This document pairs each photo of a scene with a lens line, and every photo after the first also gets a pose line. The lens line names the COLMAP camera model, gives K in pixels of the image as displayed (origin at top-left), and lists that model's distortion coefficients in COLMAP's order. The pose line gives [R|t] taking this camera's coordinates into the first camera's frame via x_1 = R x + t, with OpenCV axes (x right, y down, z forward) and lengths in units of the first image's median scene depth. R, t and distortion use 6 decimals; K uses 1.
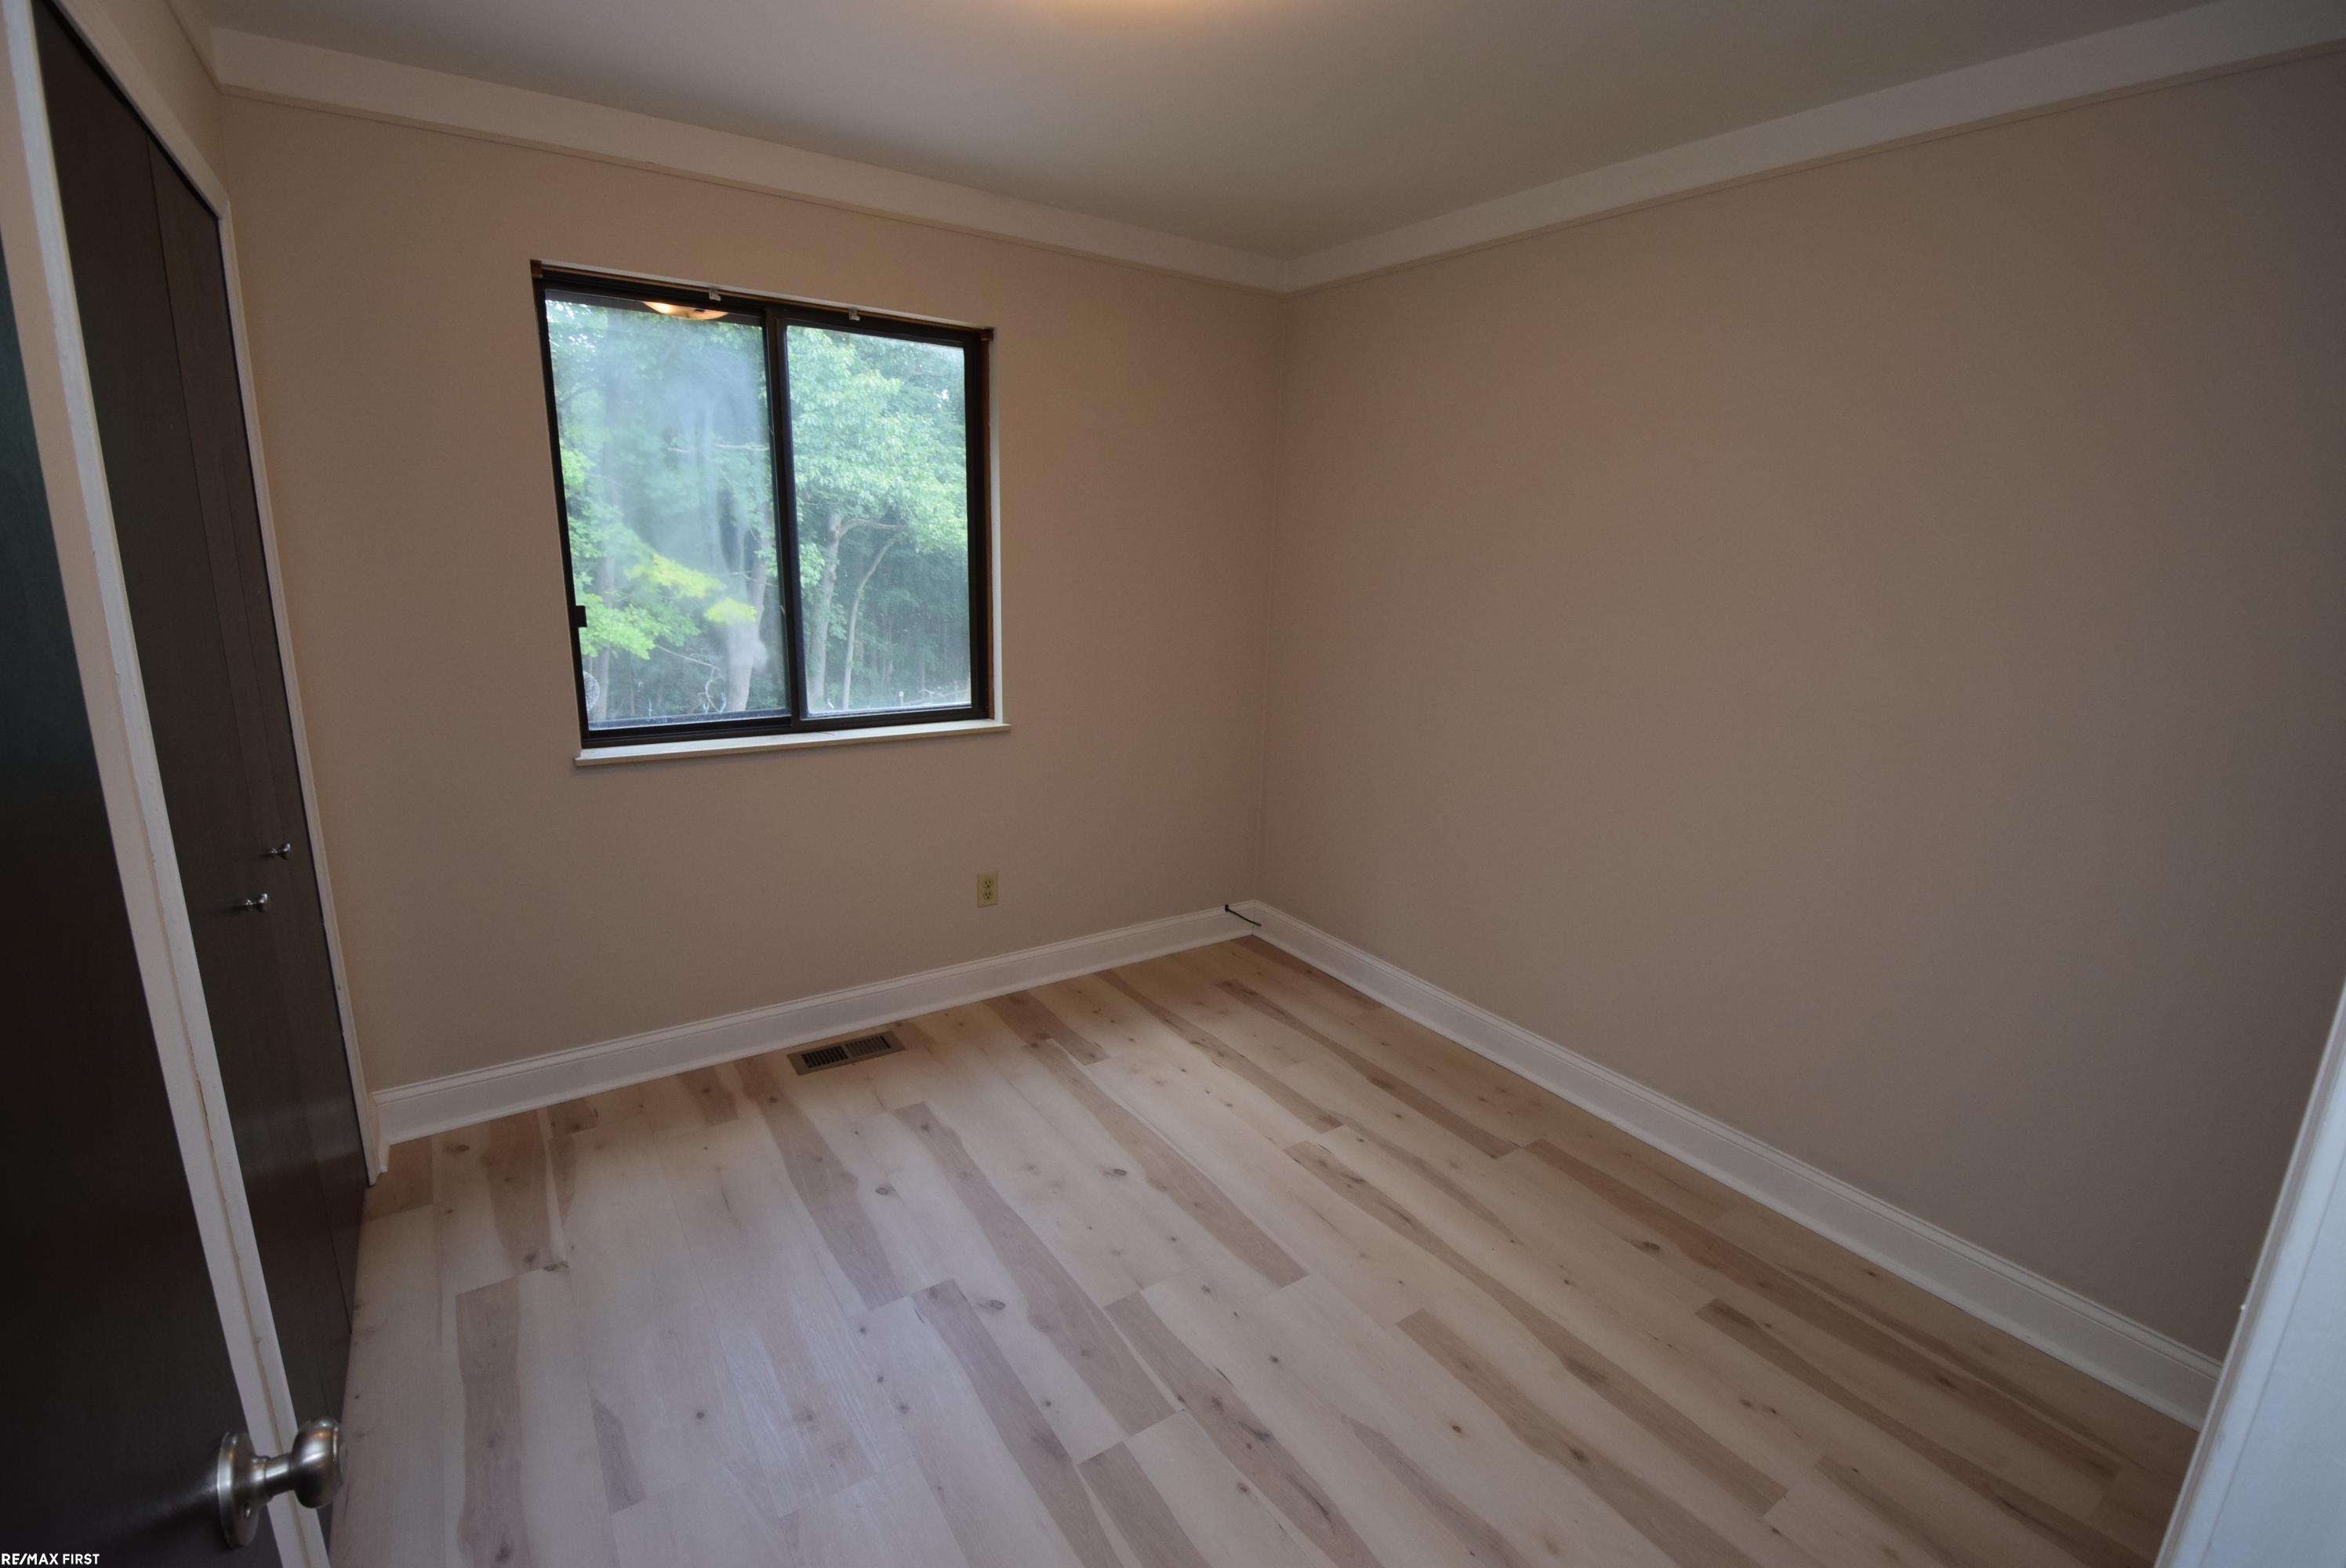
lens RADIAL K [[1043.4, 0, 1180.5], [0, 1043.4, 774.4], [0, 0, 1]] dist [-0.000019, -0.001487]
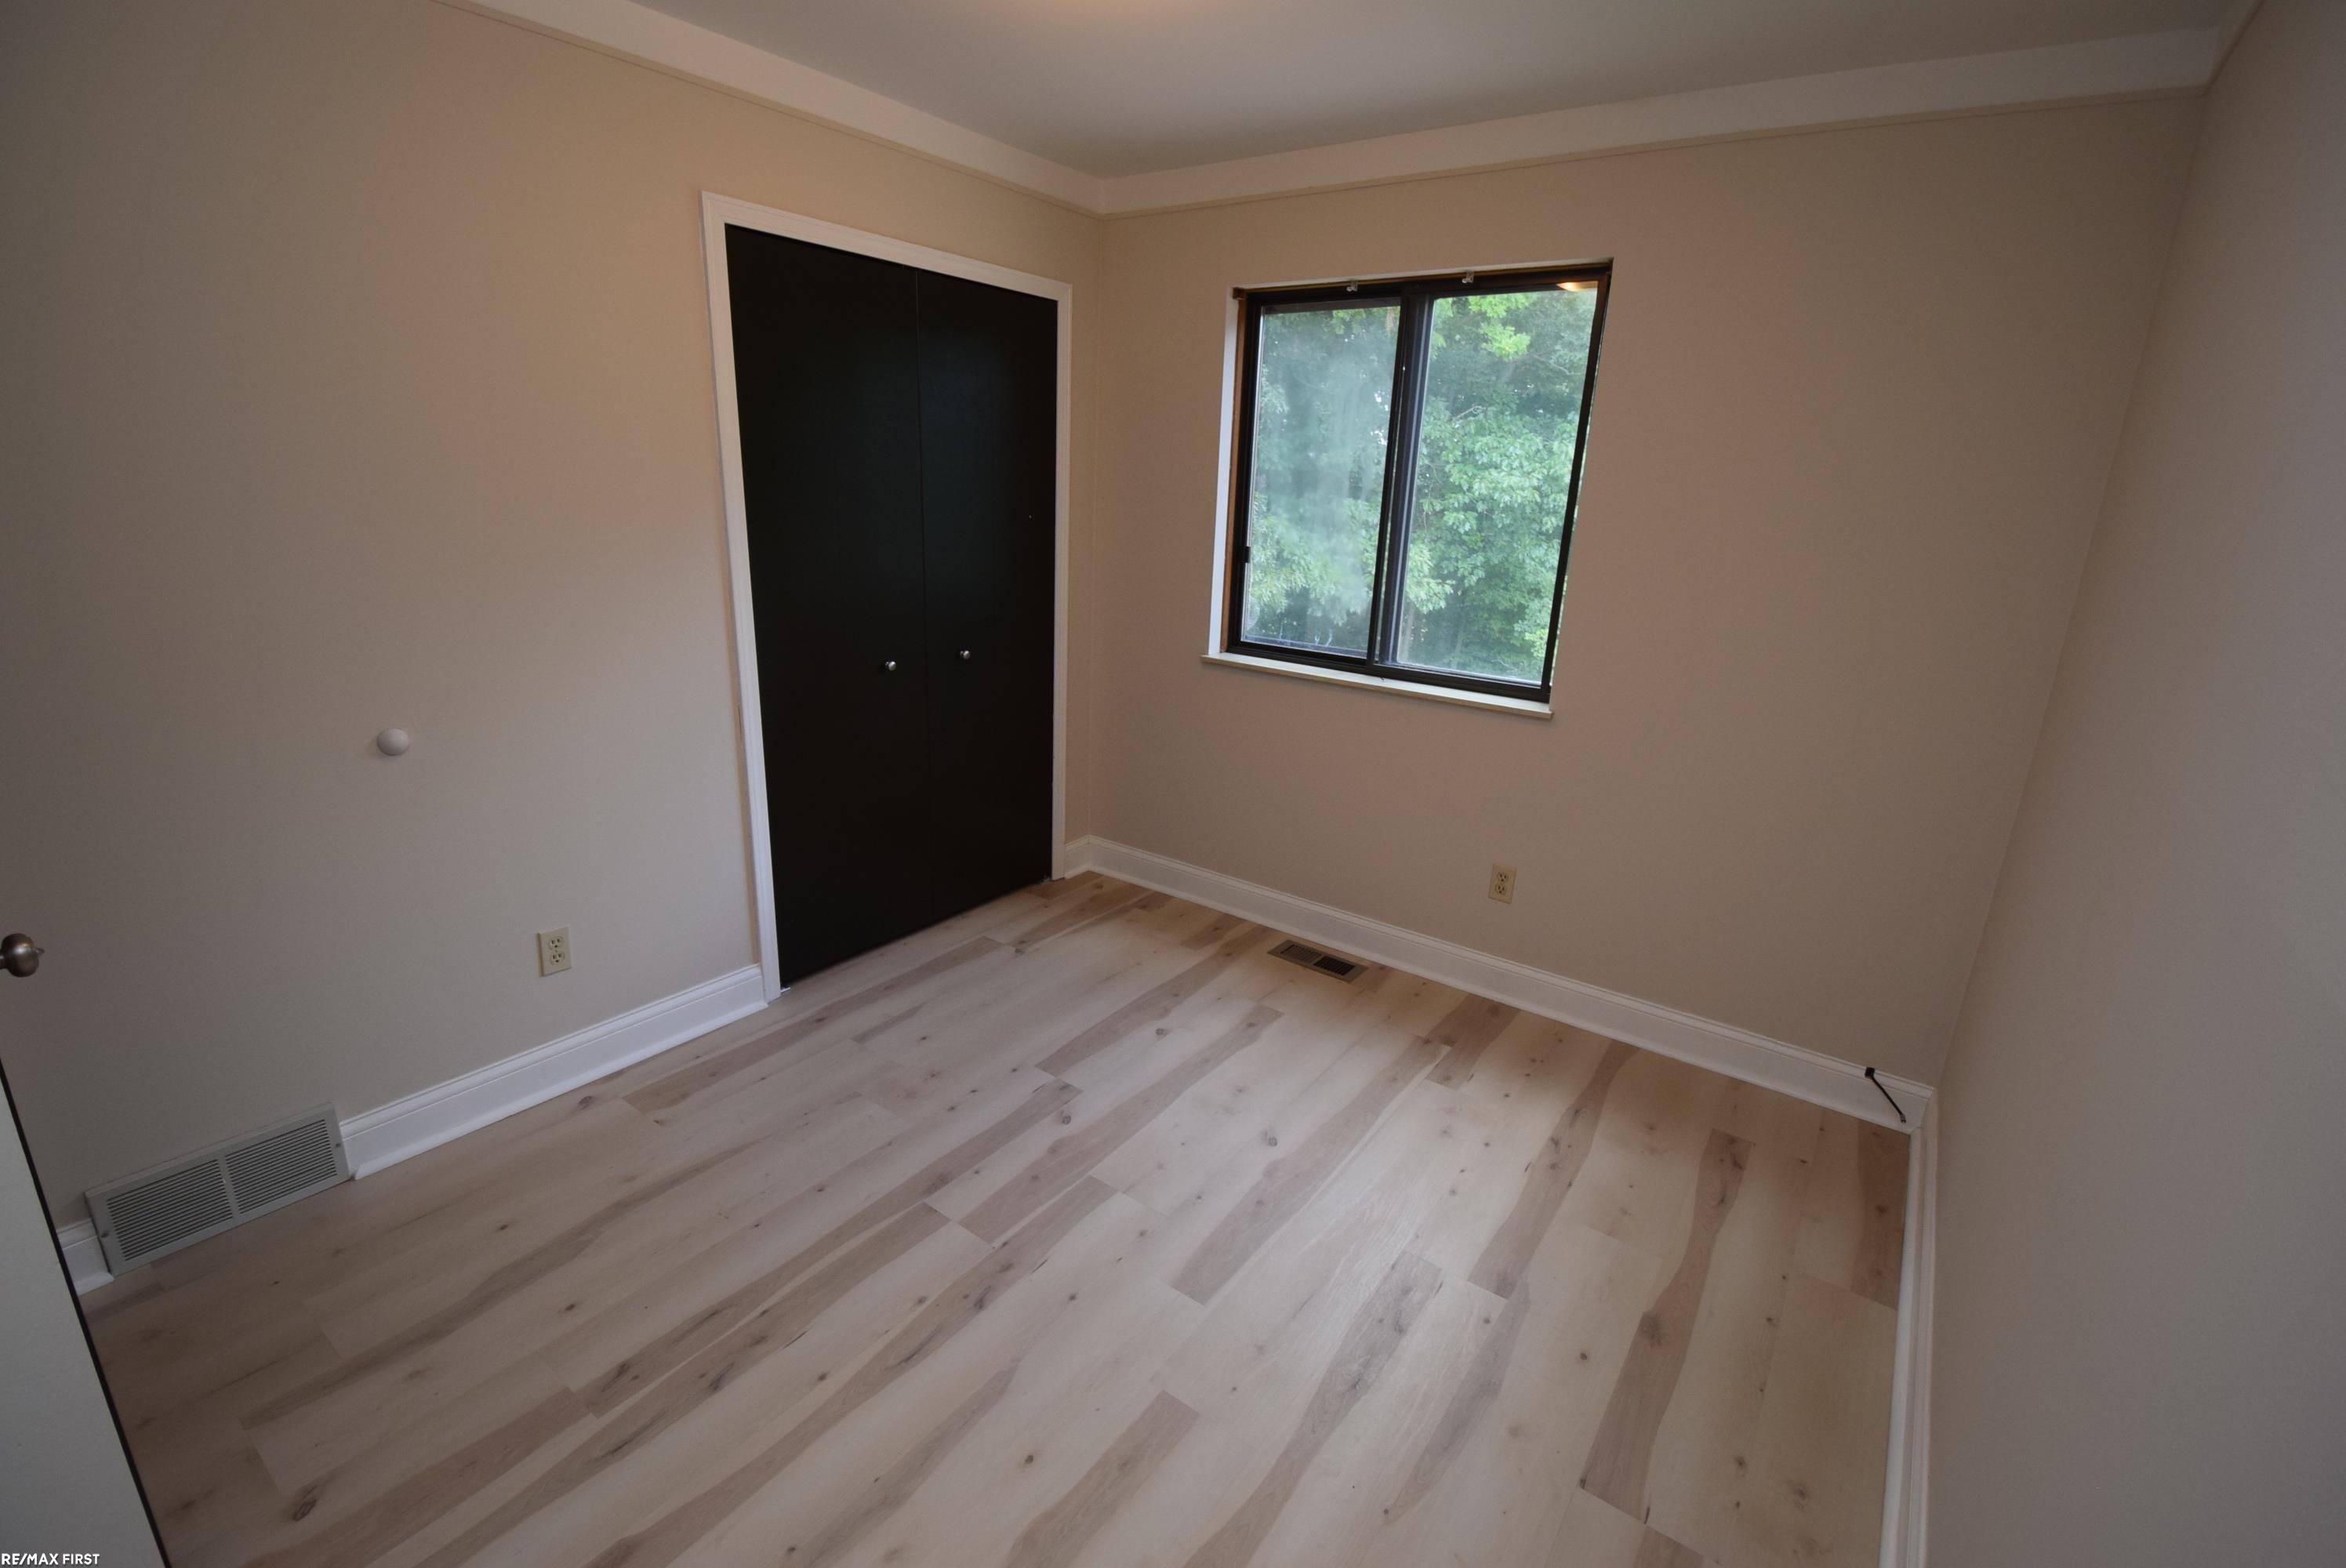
lens RADIAL K [[1043.4, 0, 1184.2], [0, 1043.4, 780.7], [0, 0, 1]] dist [-0.000019, -0.001487]
pose [[0.327067, 0.249513, -0.911466, 0.656892], [-0.243982, 0.954109, 0.173637, -0.083322], [0.912962, 0.165590, 0.372934, 0.457643]]
